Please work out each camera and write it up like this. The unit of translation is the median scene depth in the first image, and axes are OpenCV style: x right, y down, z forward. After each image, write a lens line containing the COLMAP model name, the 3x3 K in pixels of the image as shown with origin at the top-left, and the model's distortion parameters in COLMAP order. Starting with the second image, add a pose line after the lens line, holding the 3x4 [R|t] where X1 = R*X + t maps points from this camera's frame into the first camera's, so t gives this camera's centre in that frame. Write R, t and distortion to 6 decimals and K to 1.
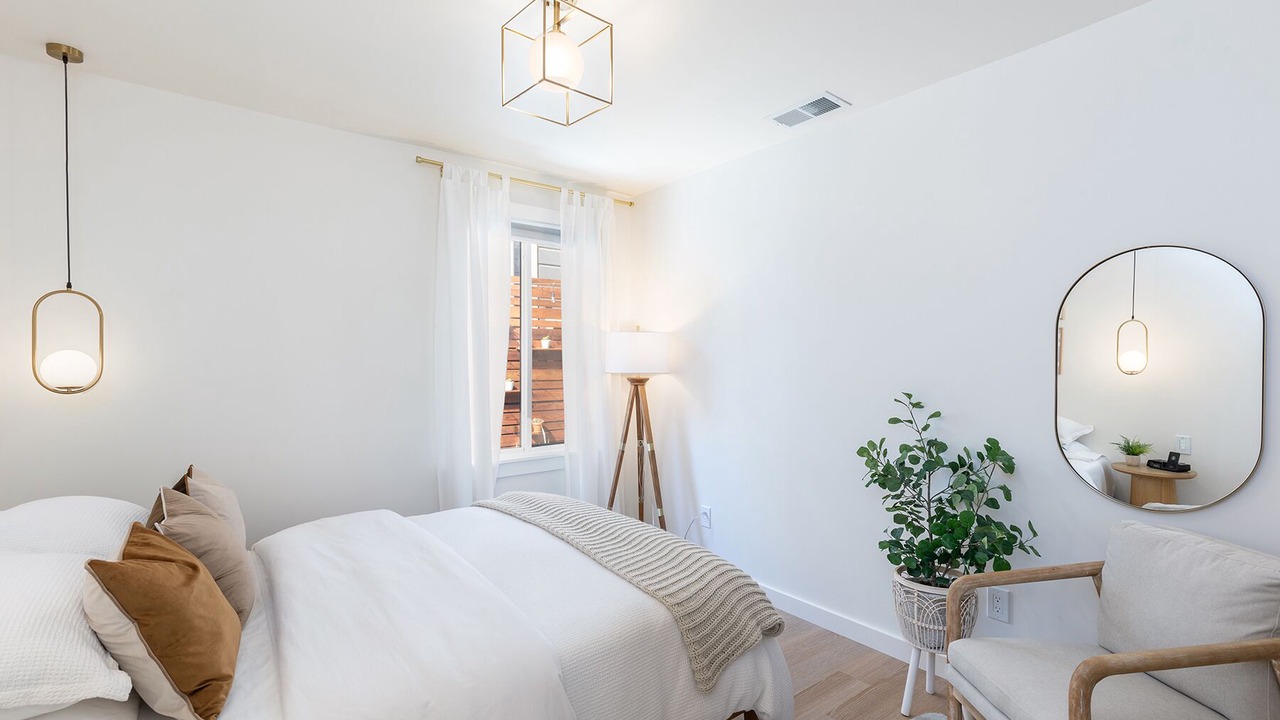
lens RADIAL K [[585.9, 0, 647.4], [0, 585.9, 364.4], [0, 0, 1]] dist [0.015586, -0.000185]
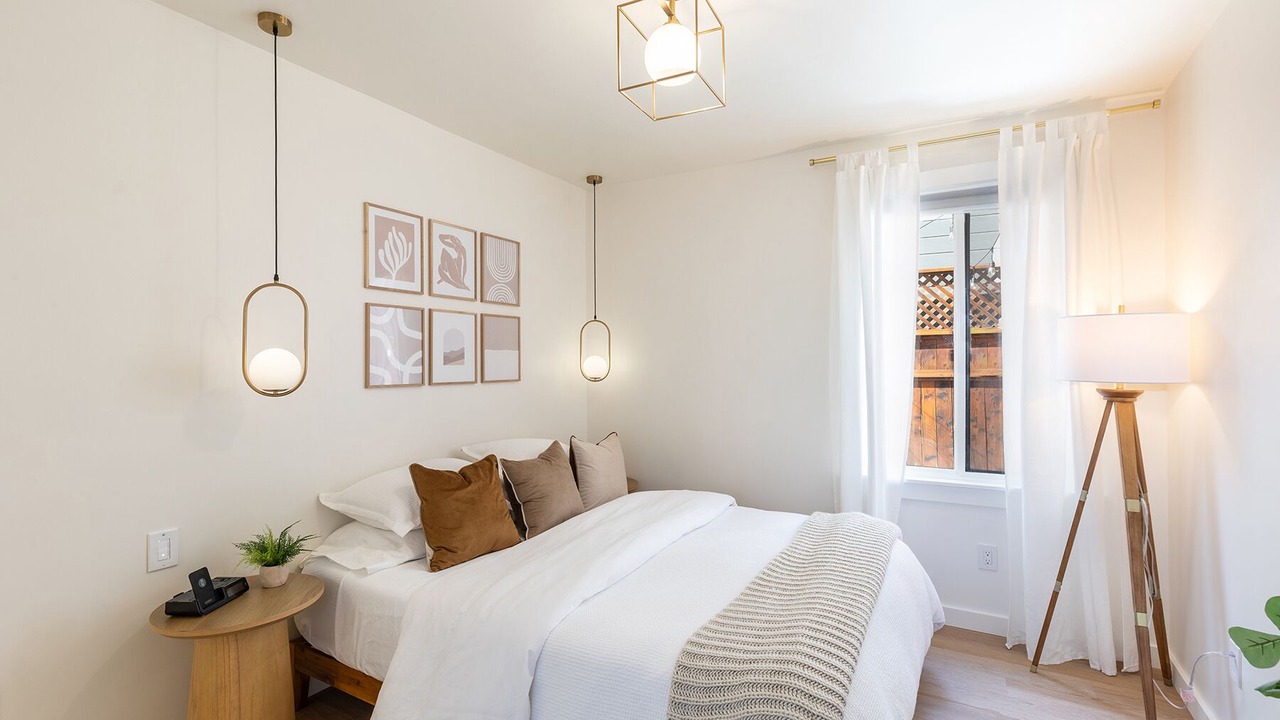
lens RADIAL K [[585.9, 0, 644.8], [0, 585.9, 355.7], [0, 0, 1]] dist [0.015586, -0.000185]
pose [[0.378485, -0.007666, -0.925576, 0.397571], [-0.002879, 0.999951, -0.009460, -0.005743], [0.925603, 0.006245, 0.378444, 0.325412]]
